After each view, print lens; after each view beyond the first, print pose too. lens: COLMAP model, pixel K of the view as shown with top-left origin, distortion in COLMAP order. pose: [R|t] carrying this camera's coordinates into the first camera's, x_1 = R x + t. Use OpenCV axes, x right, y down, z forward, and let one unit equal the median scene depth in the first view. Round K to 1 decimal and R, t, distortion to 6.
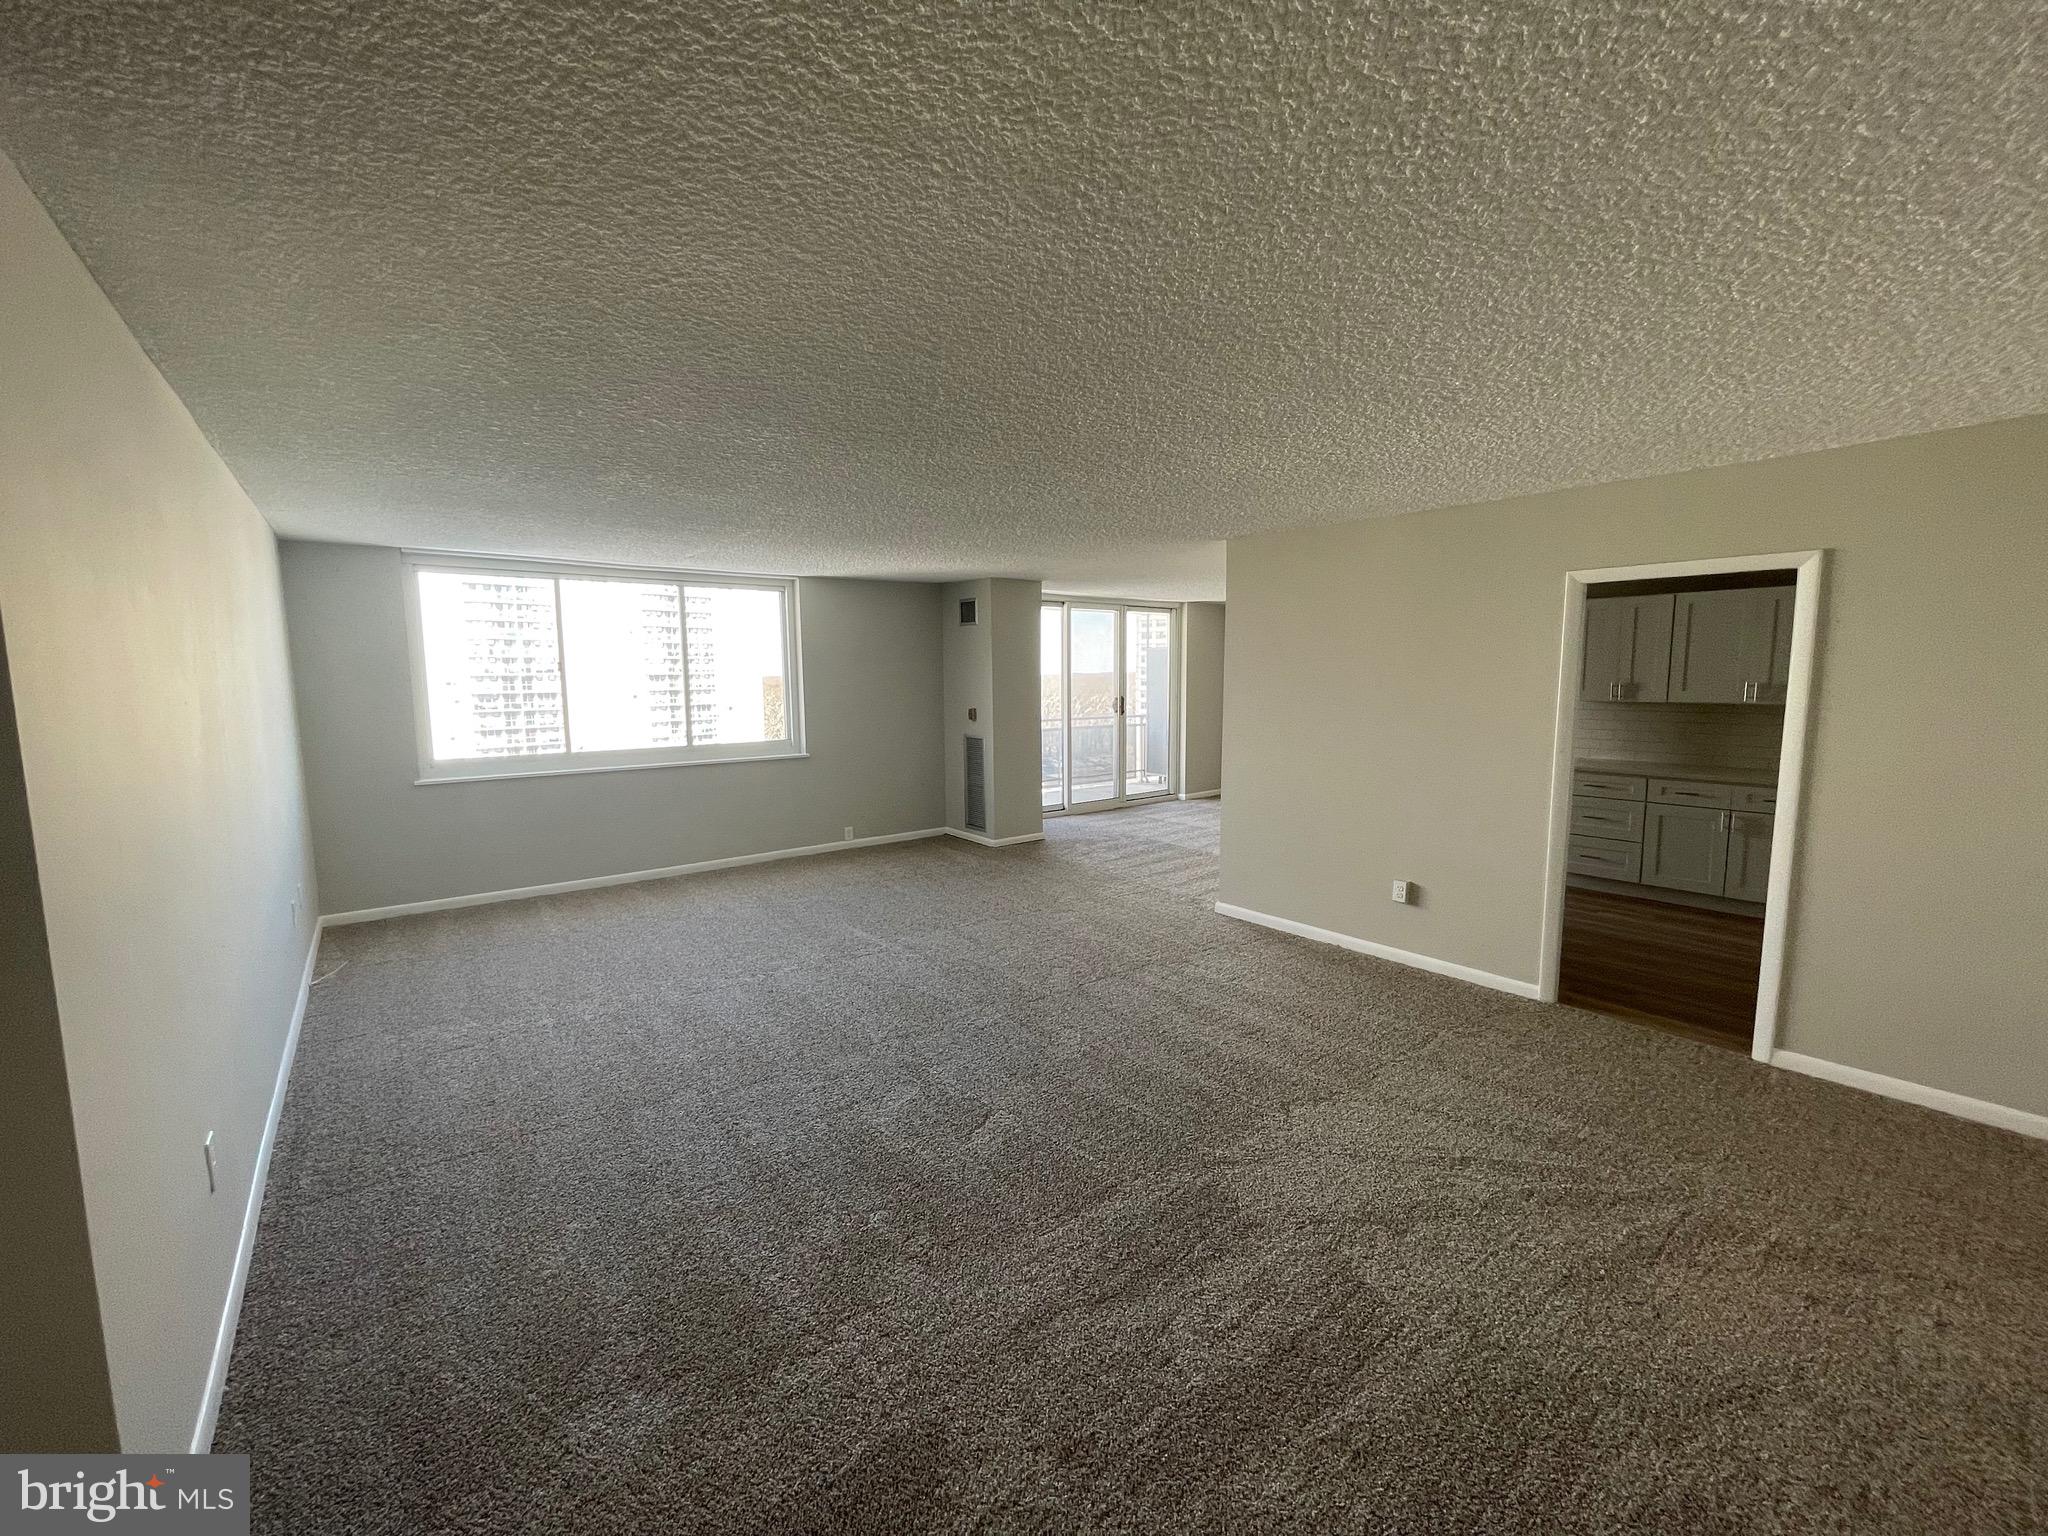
lens RADIAL K [[832.3, 0, 1024.0], [0, 832.3, 768.0], [0, 0, 1]] dist [0.000704, -0.002016]
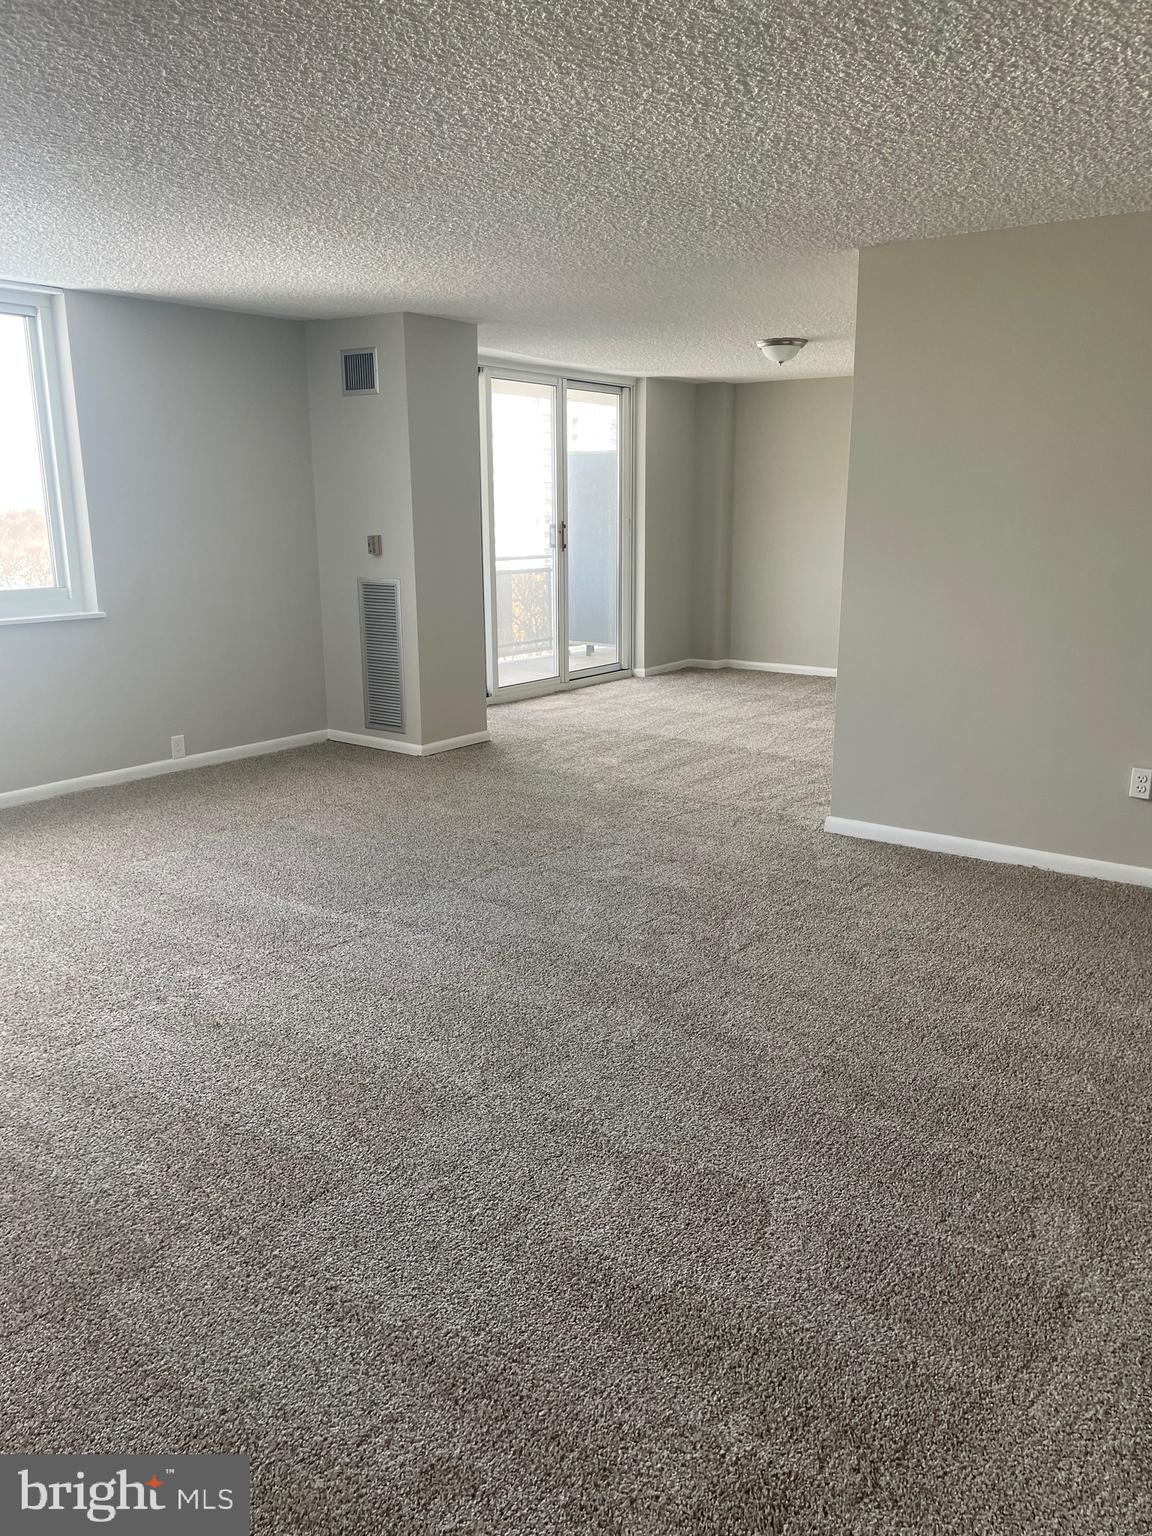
lens RADIAL K [[1155.5, 0, 576.0], [0, 1155.5, 768.0], [0, 0, 1]] dist [0.097775, -0.122642]
pose [[0.964300, -0.054191, 0.259208, -0.153448], [0.026585, 0.993703, 0.108844, 0.010500], [-0.263474, -0.098067, 0.959669, 0.116129]]
